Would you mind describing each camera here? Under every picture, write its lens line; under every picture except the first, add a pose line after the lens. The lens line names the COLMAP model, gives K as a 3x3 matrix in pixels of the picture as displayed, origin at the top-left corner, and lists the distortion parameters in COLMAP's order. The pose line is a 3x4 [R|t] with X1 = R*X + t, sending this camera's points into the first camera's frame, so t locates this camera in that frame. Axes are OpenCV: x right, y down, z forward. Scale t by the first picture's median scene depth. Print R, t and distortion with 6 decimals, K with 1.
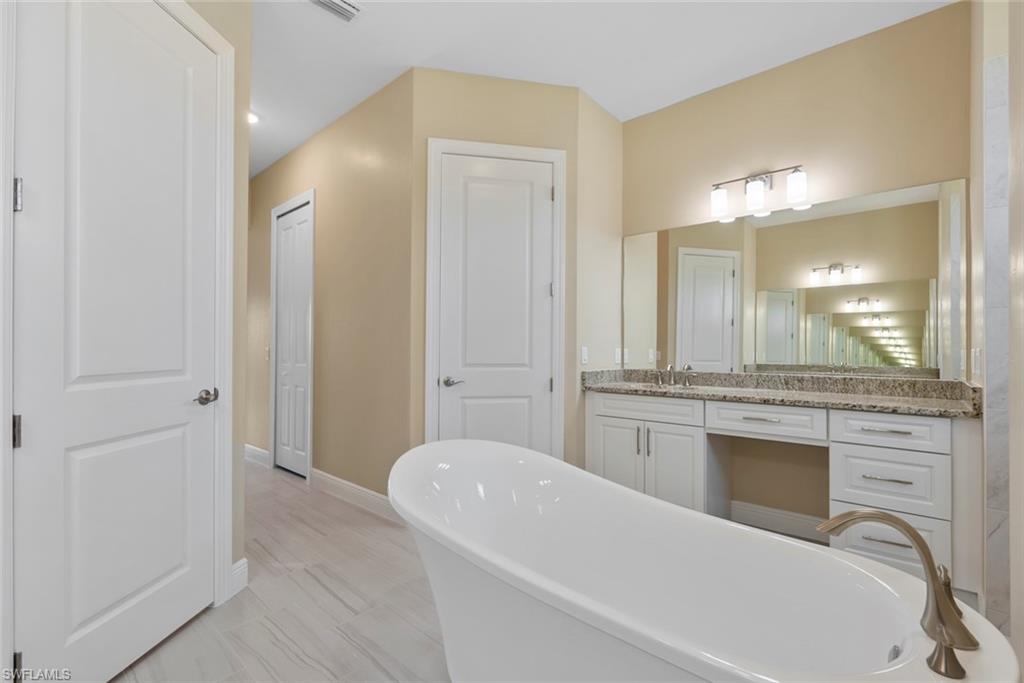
lens RADIAL K [[459.6, 0, 511.9], [0, 459.6, 345.5], [0, 0, 1]] dist [-0.004139, 0.000341]
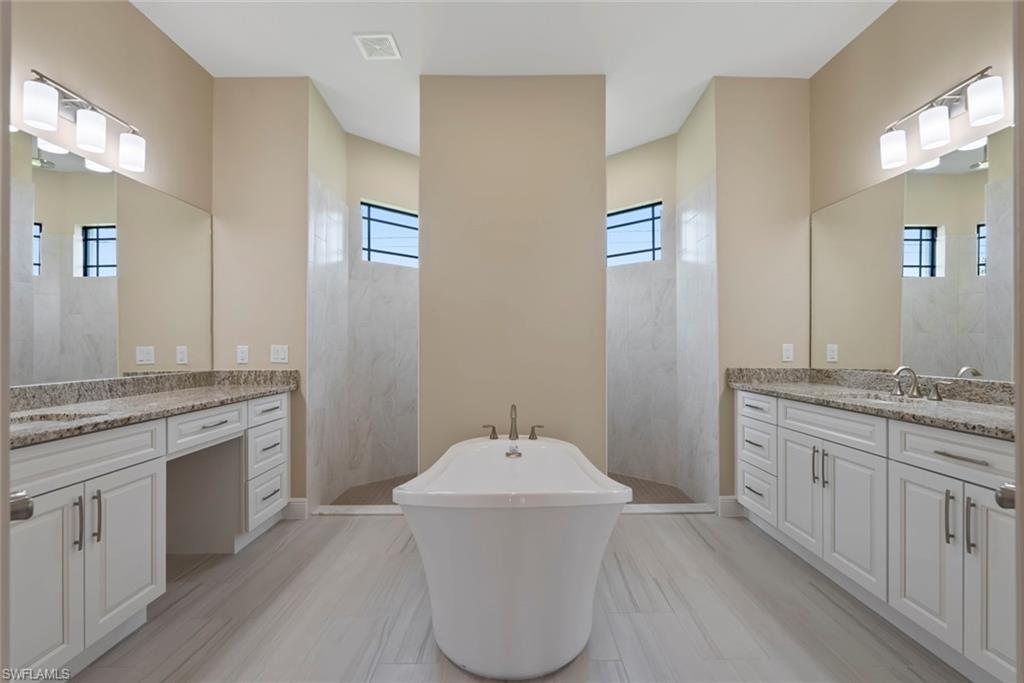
lens RADIAL K [[459.6, 0, 514.1], [0, 459.6, 344.2], [0, 0, 1]] dist [-0.004139, 0.000341]
pose [[-0.665370, 0.001389, 0.746513, -0.462793], [-0.004287, 0.999975, -0.005683, 0.005269], [-0.746502, -0.006982, -0.665347, 1.026014]]
